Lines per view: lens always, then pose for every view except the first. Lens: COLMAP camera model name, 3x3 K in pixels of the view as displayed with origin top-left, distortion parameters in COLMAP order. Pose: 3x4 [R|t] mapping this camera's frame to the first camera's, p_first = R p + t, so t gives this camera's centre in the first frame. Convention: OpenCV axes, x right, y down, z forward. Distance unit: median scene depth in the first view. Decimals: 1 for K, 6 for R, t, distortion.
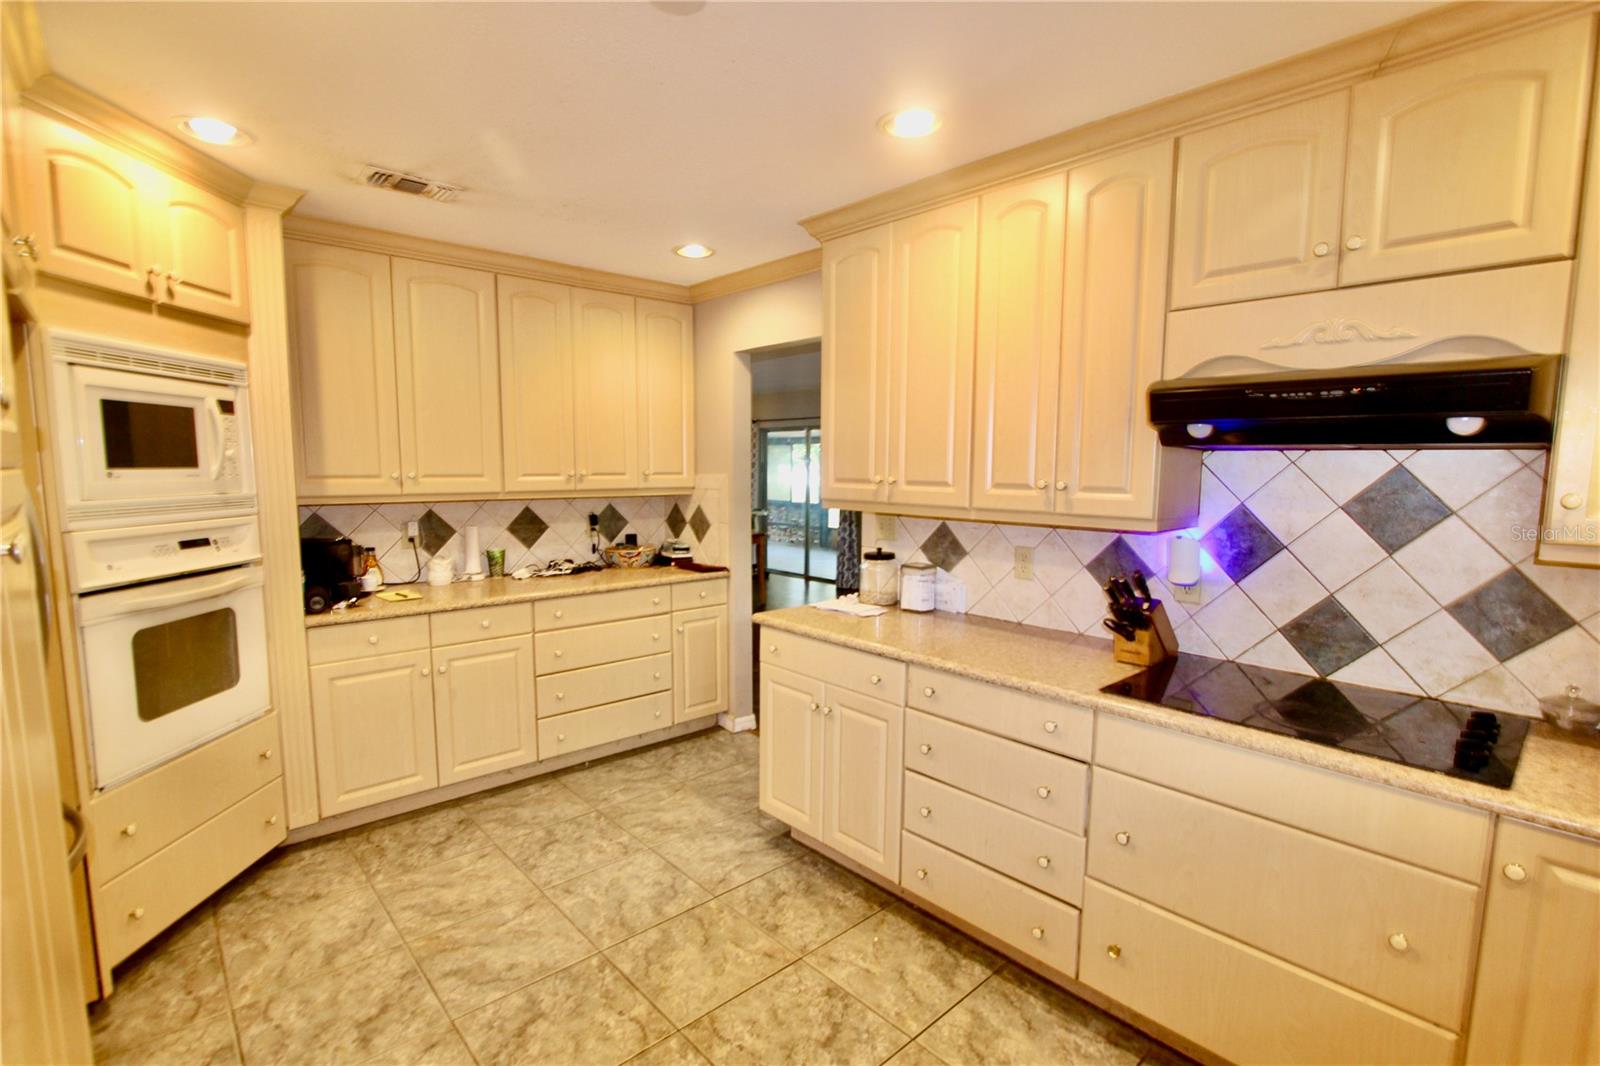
lens RADIAL K [[738.2, 0, 806.7], [0, 738.2, 535.9], [0, 0, 1]] dist [-0.000647, -0.000045]
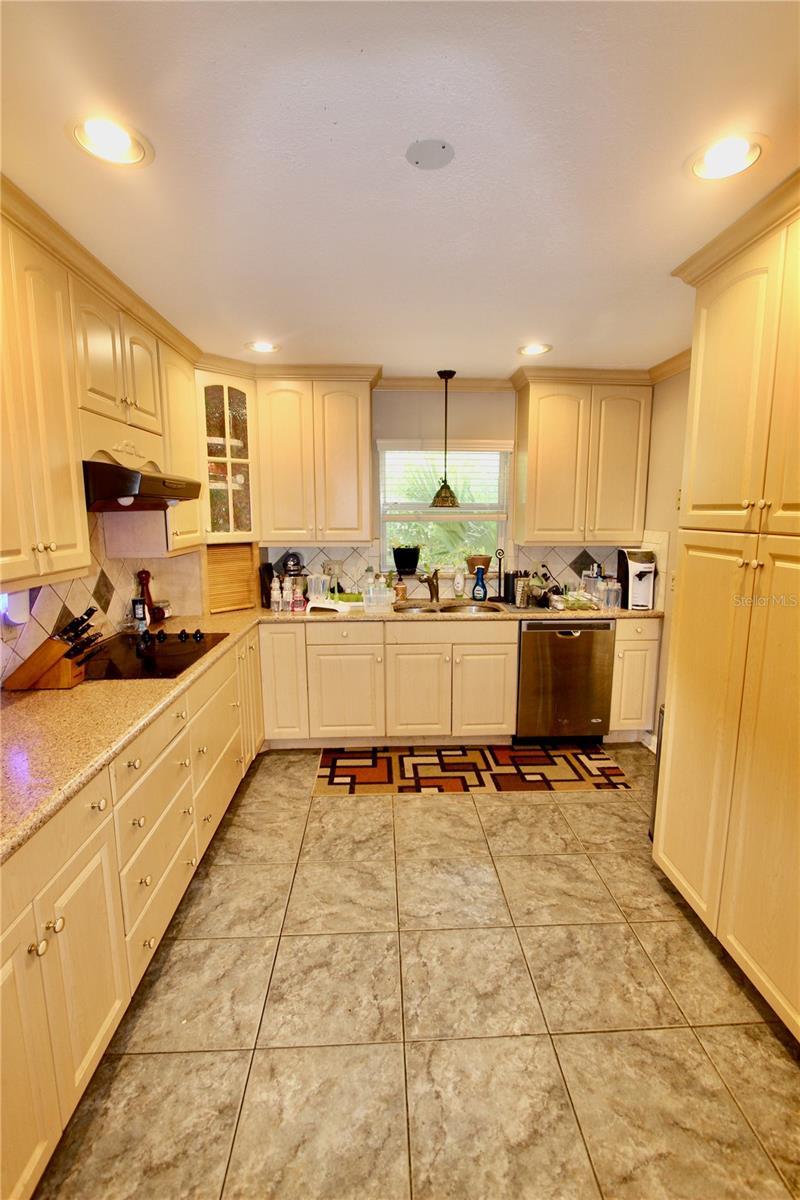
lens RADIAL K [[558.4, 0, 408.1], [0, 558.4, 599.9], [0, 0, 1]] dist [-0.010110, 0.002351]
pose [[-0.768248, -0.112022, 0.630275, -0.575150], [0.055437, 0.969229, 0.239838, -0.161462], [-0.637747, 0.219195, -0.738398, 1.337667]]
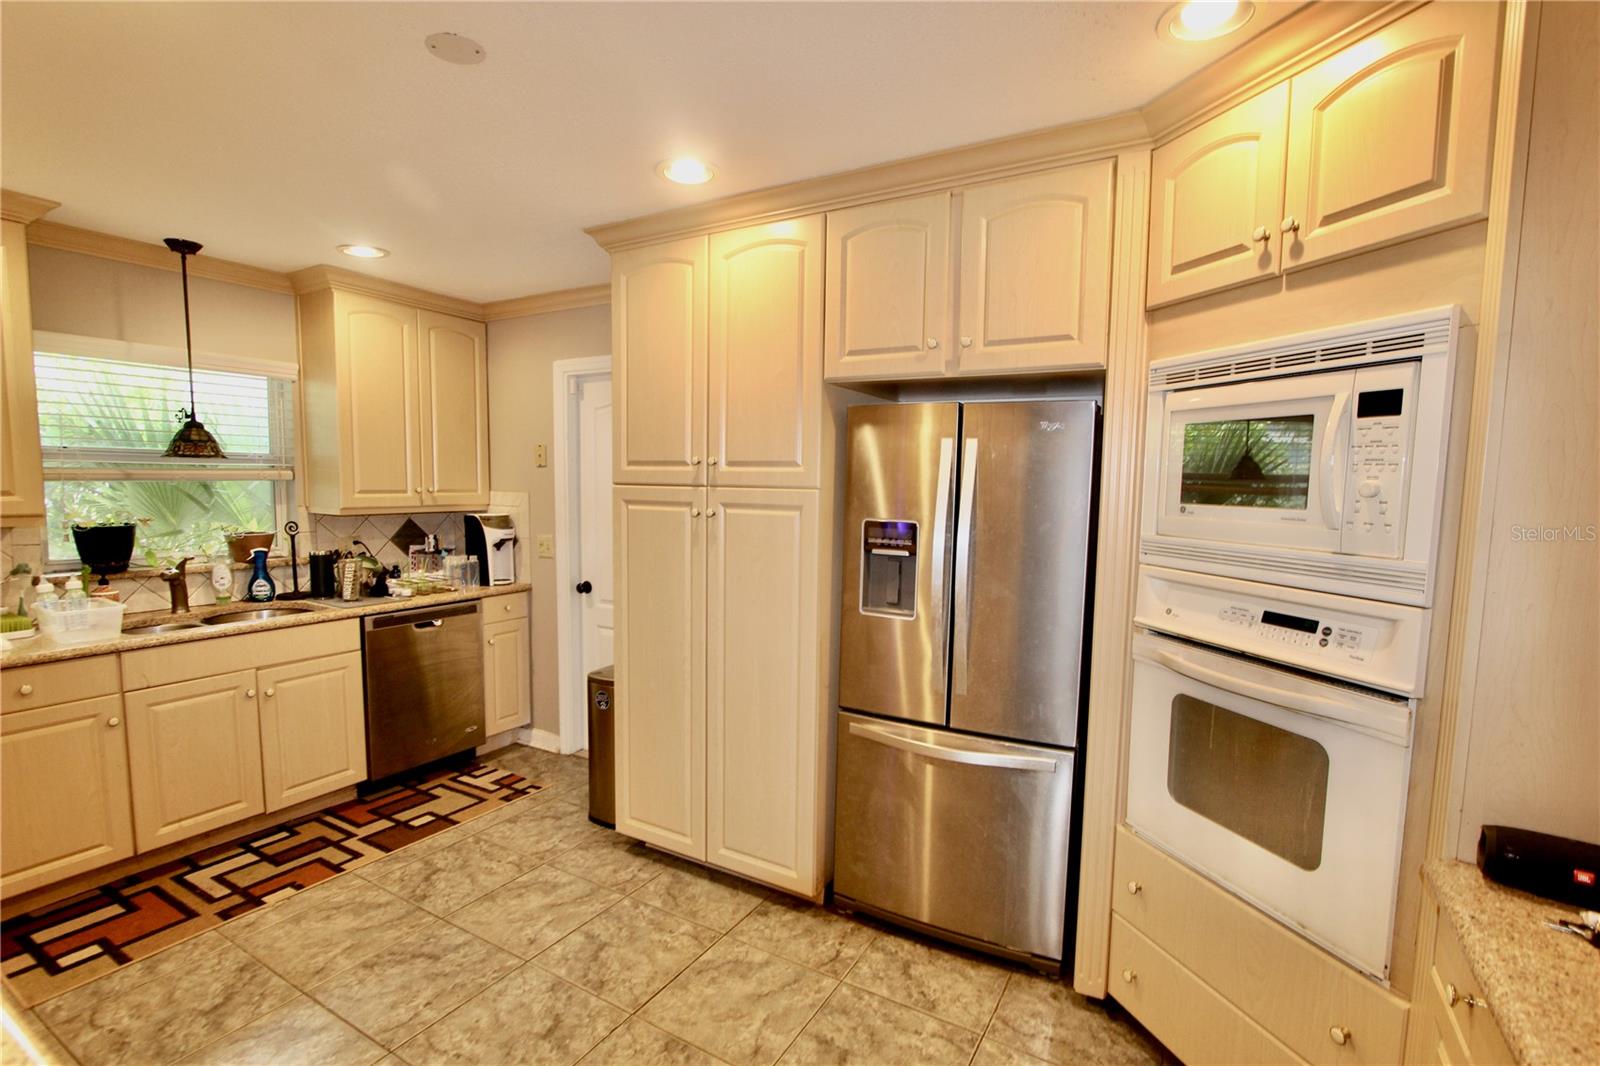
lens RADIAL K [[744.5, 0, 802.6], [0, 744.5, 550.5], [0, 0, 1]] dist [-0.010110, 0.002351]
pose [[-0.958118, 0.004967, -0.286330, -0.242200], [-0.051152, 0.980801, 0.188181, -0.170576], [0.281768, 0.194946, -0.939469, 1.634649]]
